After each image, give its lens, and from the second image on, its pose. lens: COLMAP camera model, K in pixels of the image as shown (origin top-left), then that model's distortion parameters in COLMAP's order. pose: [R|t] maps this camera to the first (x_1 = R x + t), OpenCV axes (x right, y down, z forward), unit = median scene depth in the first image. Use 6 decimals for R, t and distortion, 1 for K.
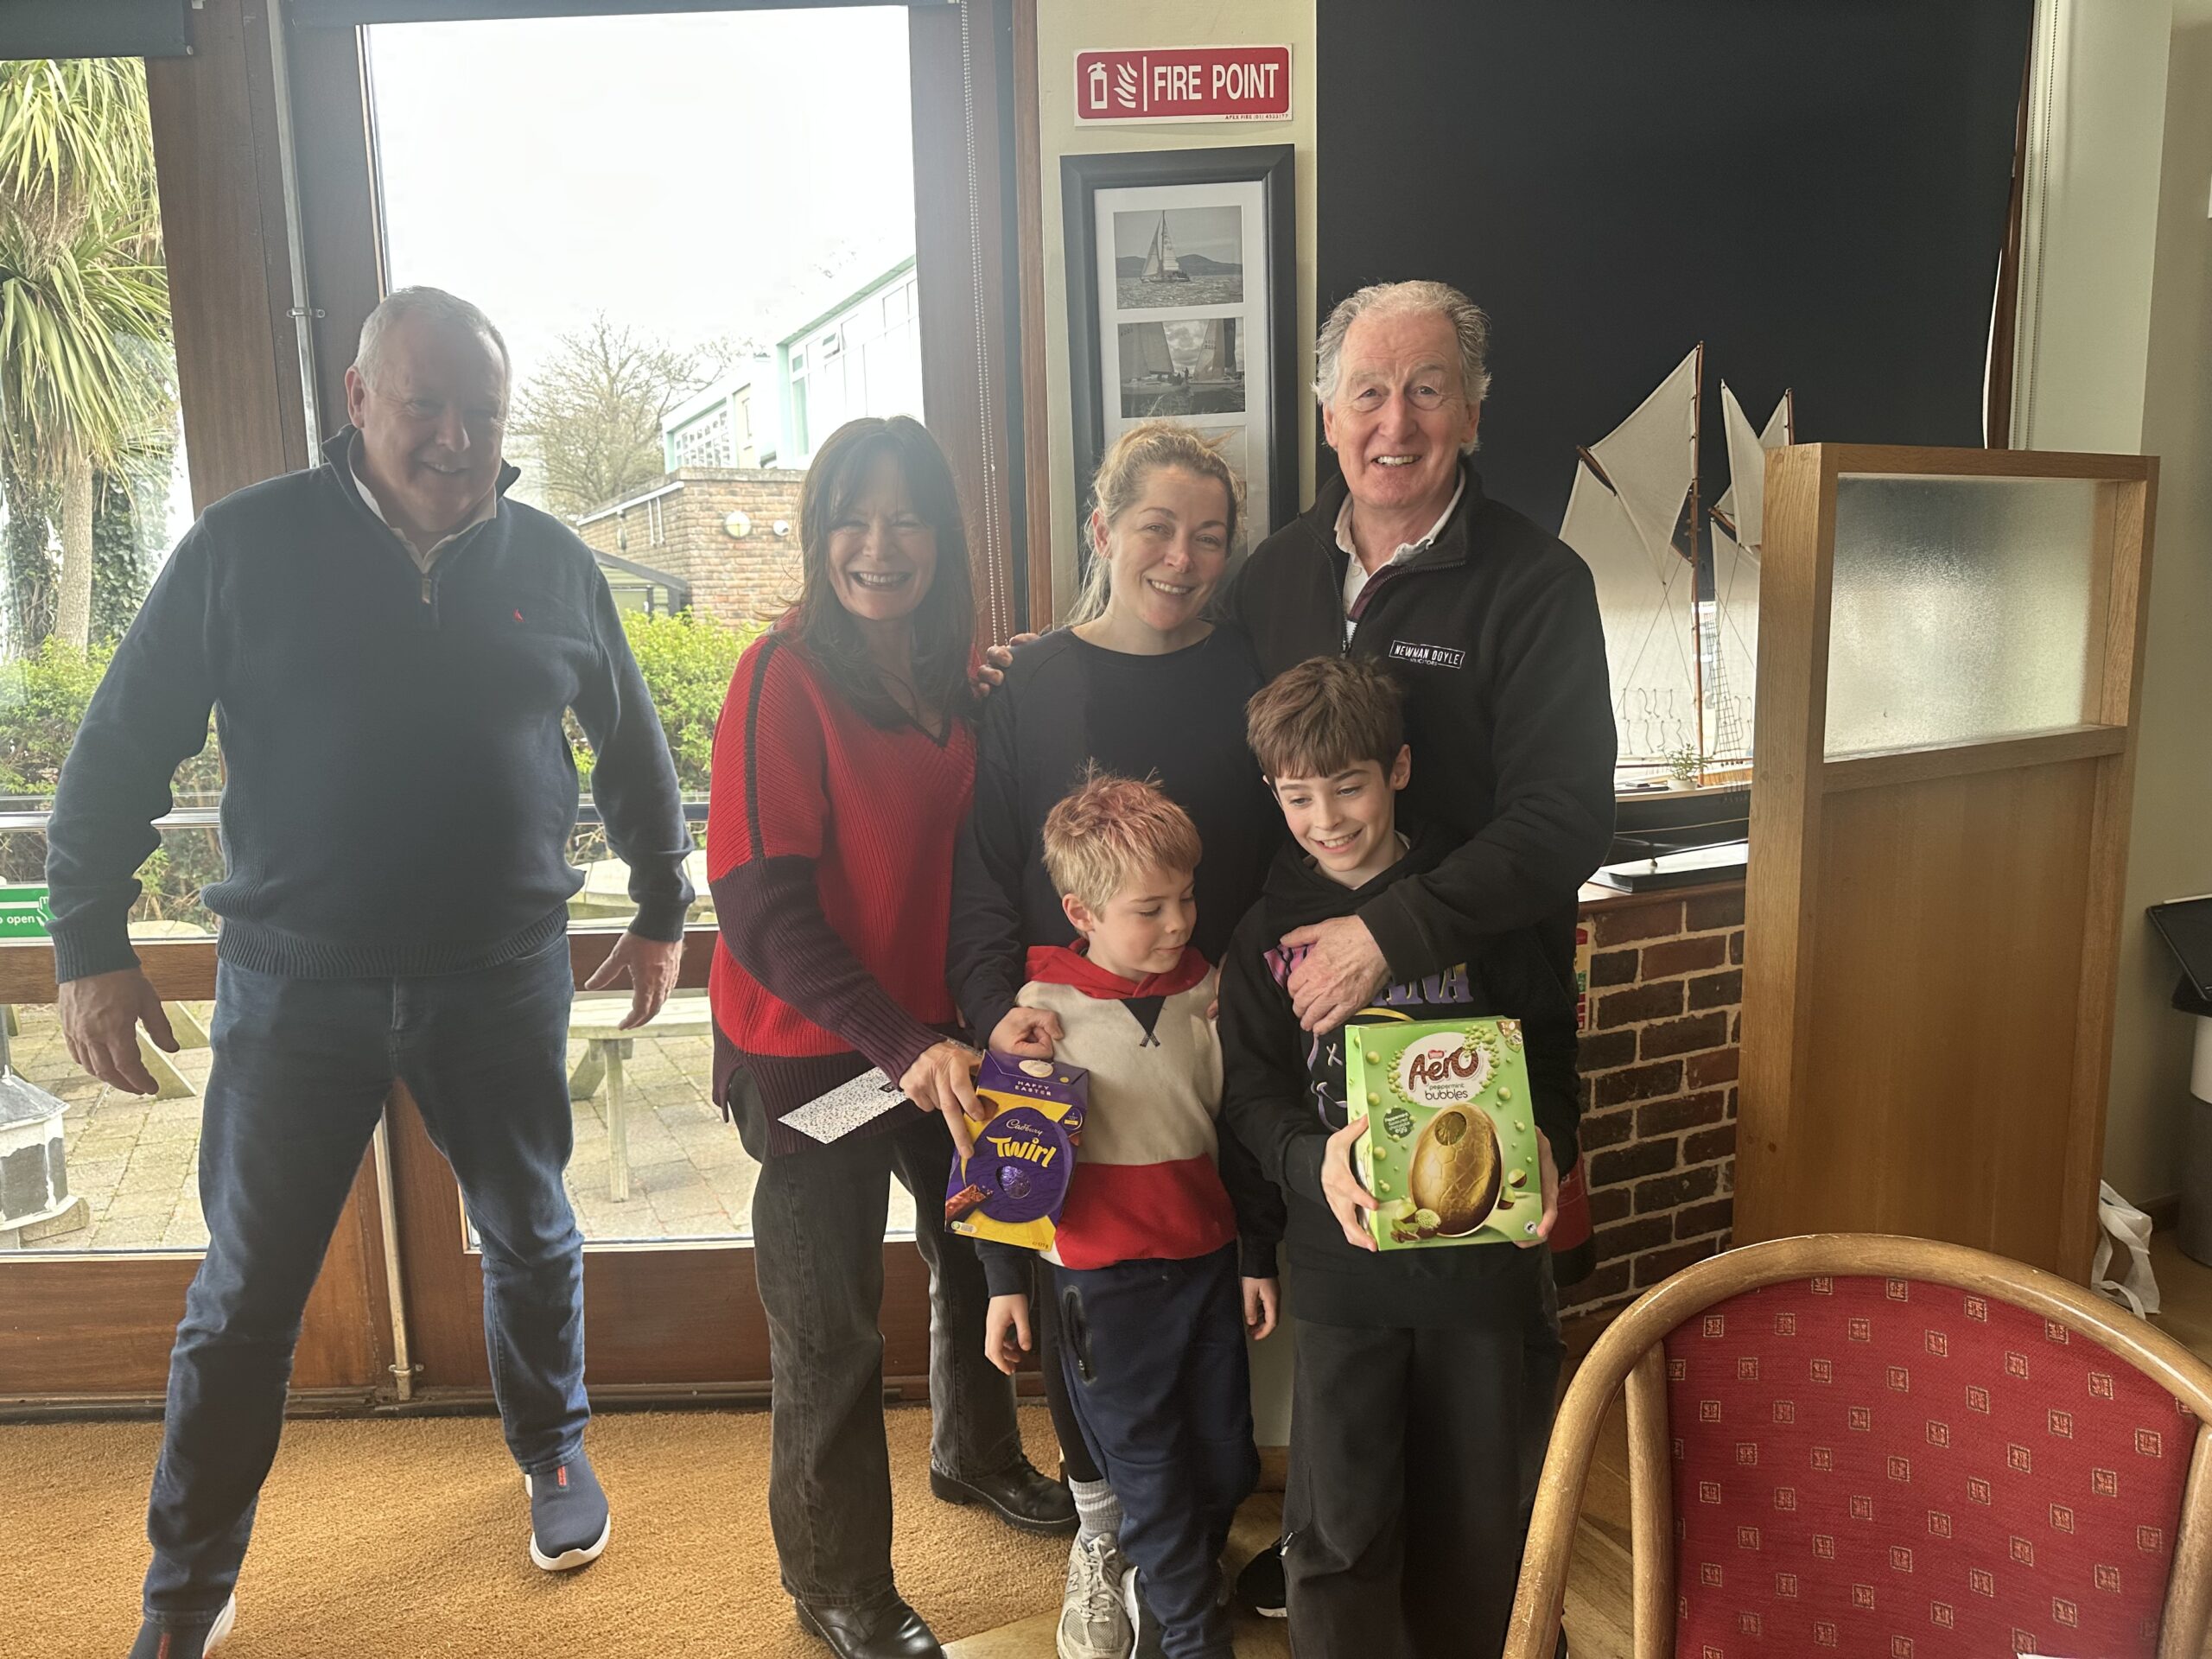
lens RADIAL K [[1537.6, 0, 1099.9], [0, 1537.6, 831.3], [0, 0, 1]] dist [0.025883, -0.037590]
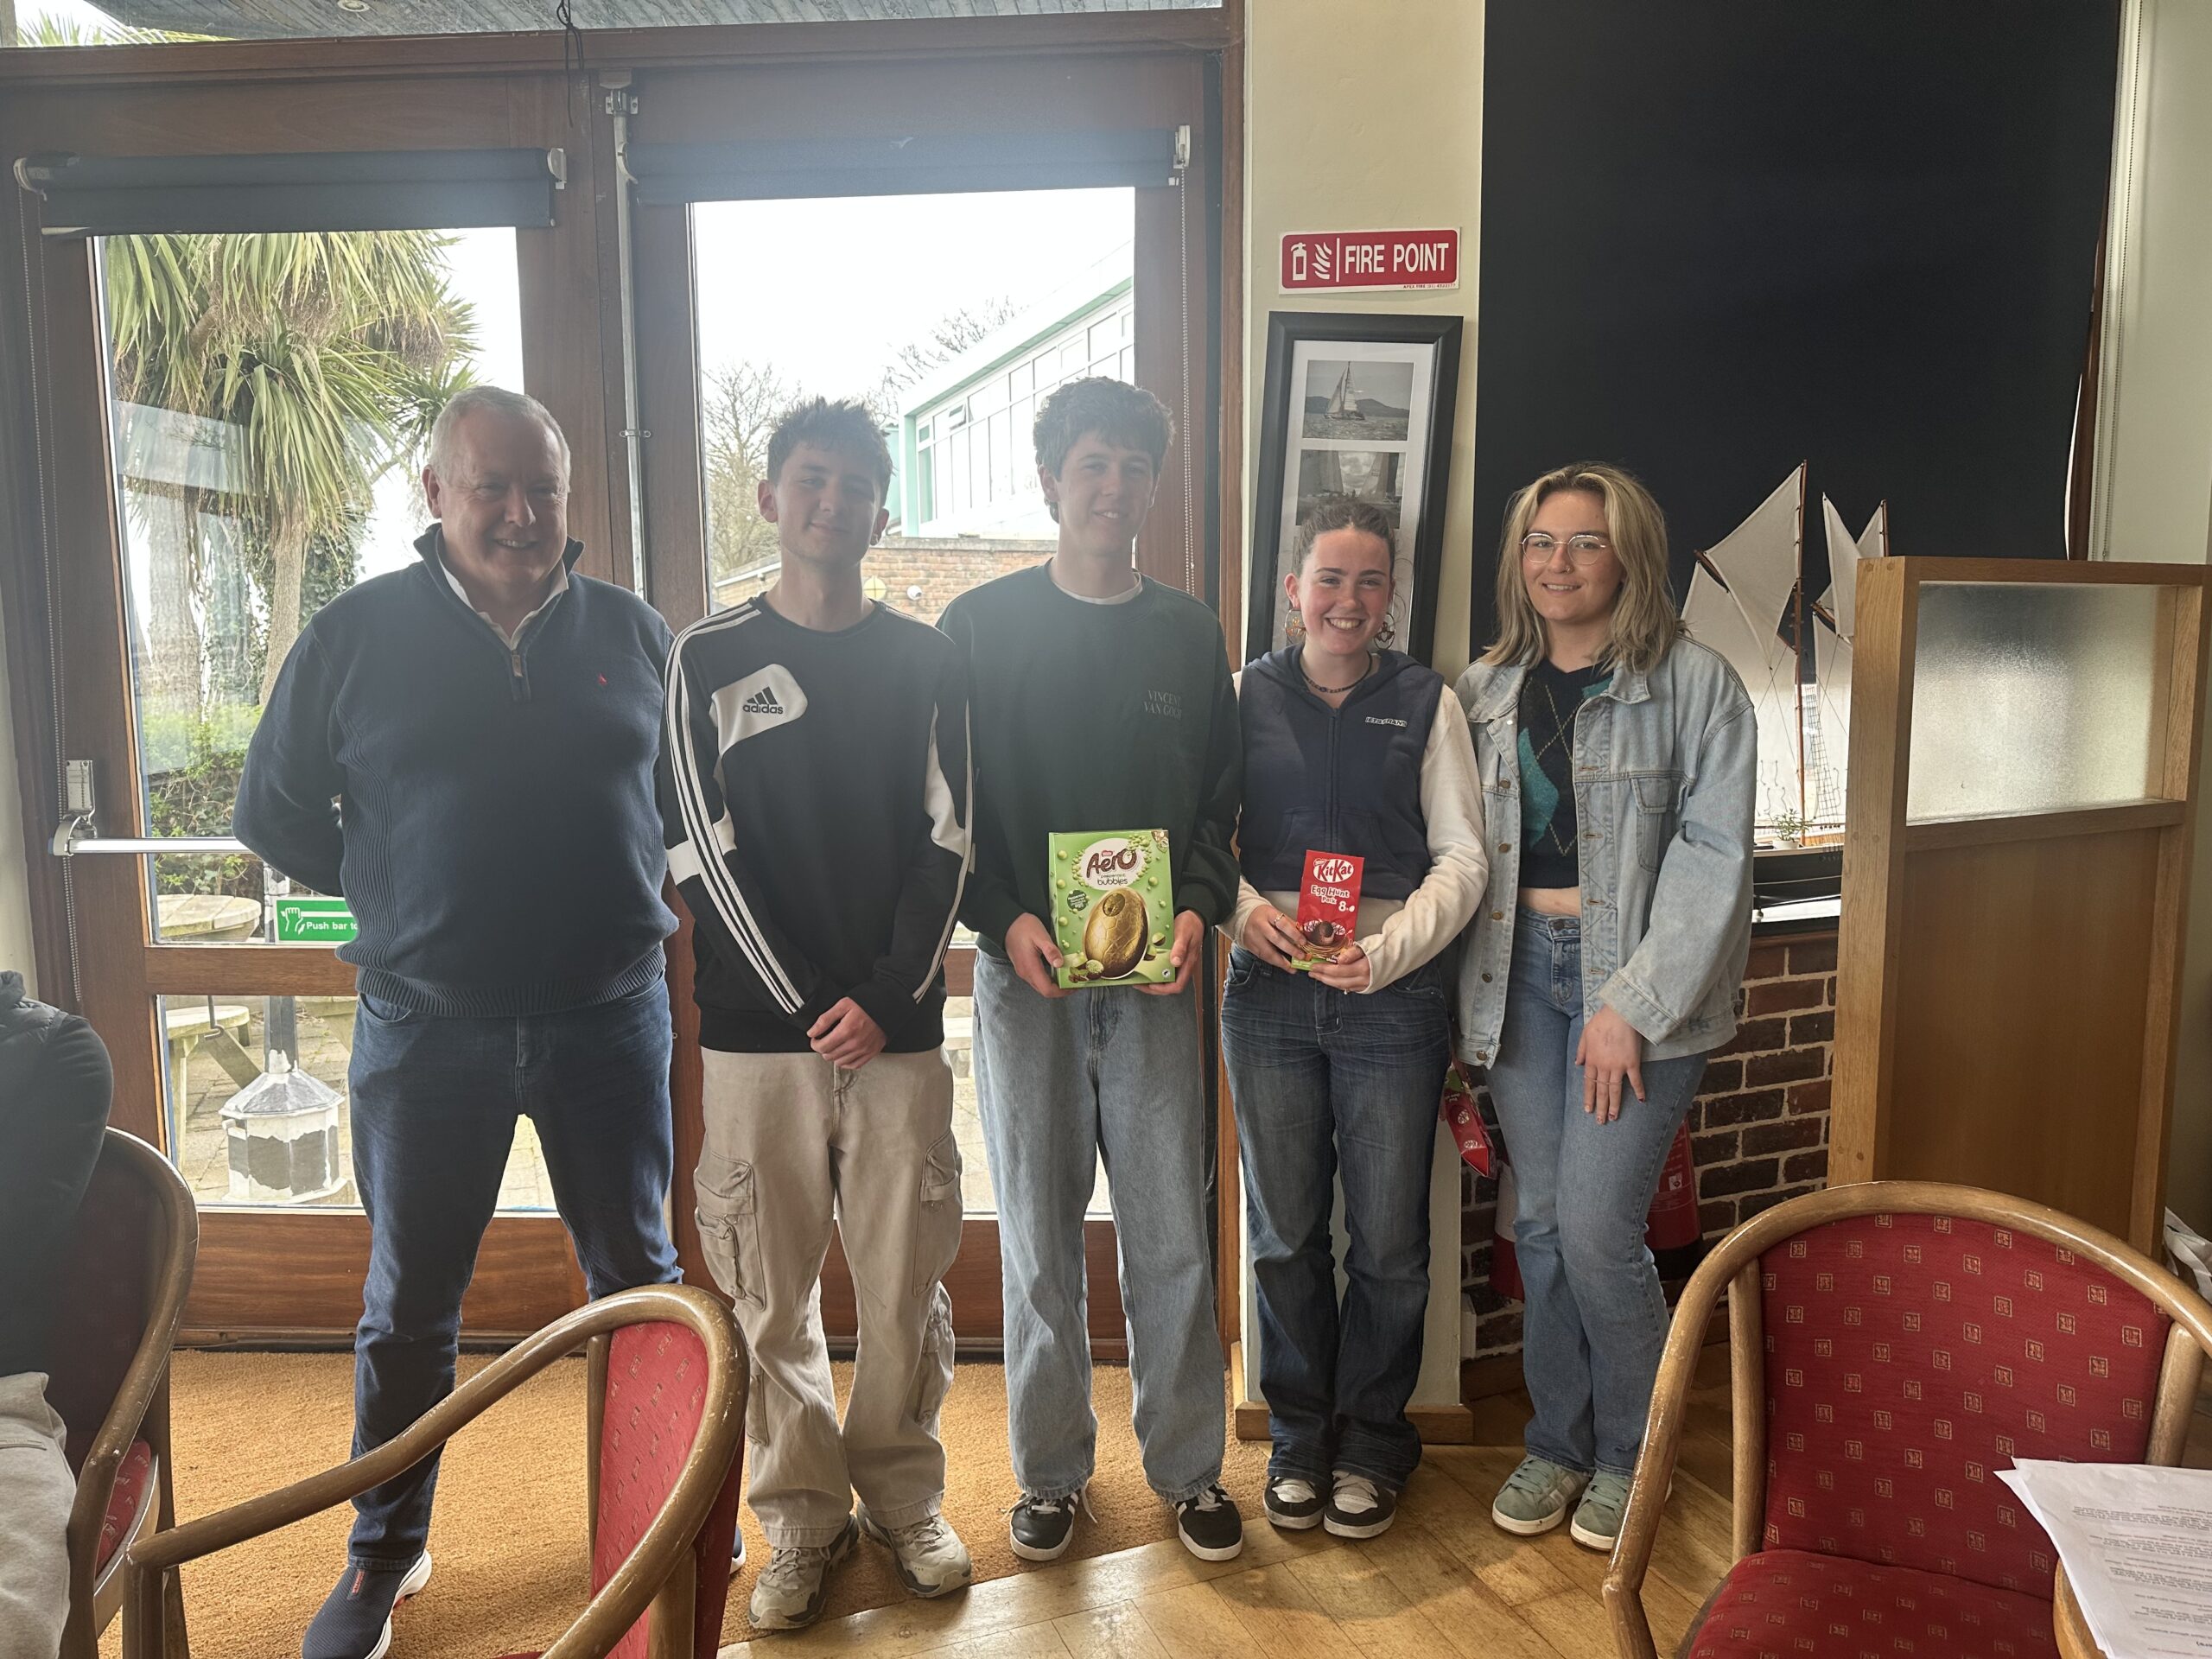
lens RADIAL K [[1535.7, 0, 1111.1], [0, 1535.7, 838.9], [0, 0, 1]] dist [0.026574, -0.037932]
pose [[0.998160, 0.021067, -0.056853, -0.060986], [-0.022999, 0.999172, -0.033546, 0.016912], [0.056099, 0.034792, 0.997819, -0.182935]]
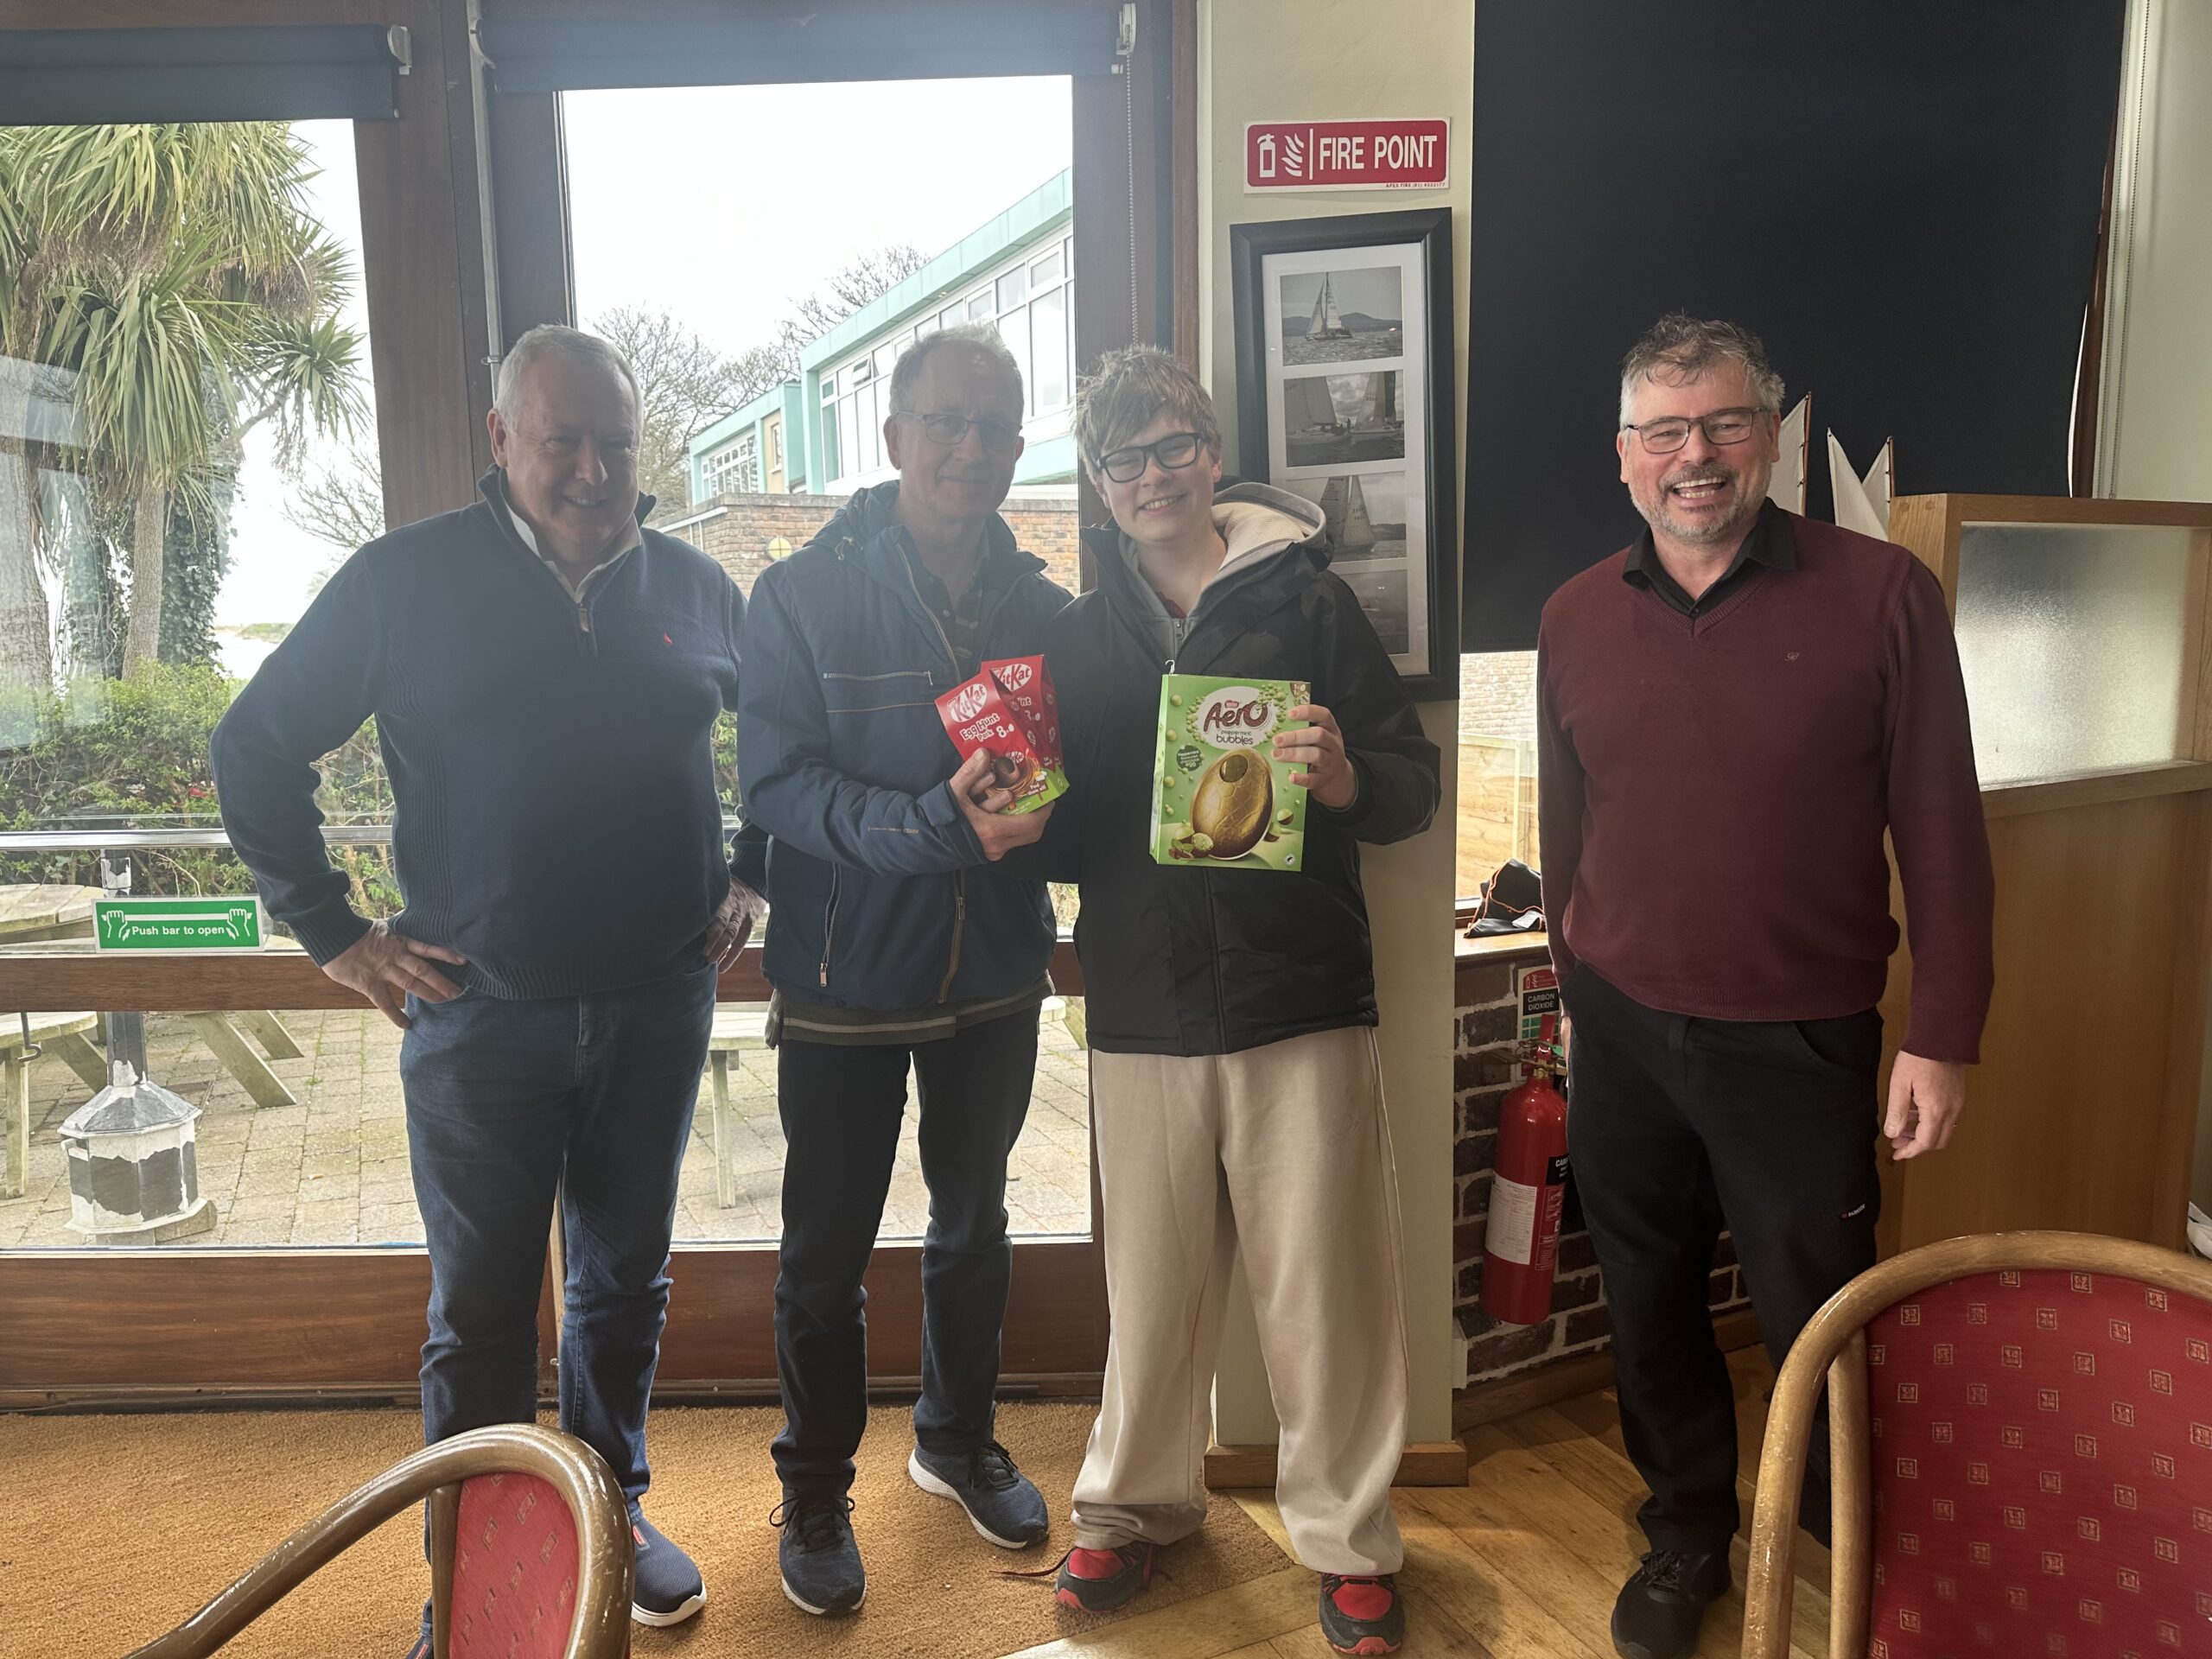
lens RADIAL K [[1533.9, 0, 1096.6], [0, 1533.9, 838.1], [0, 0, 1]] dist [0.023933, -0.032759]
pose [[0.999931, 0.007790, -0.008794, -0.090747], [-0.007877, 0.999920, -0.009909, -0.000300], [0.008716, 0.009978, 0.999912, -0.050703]]
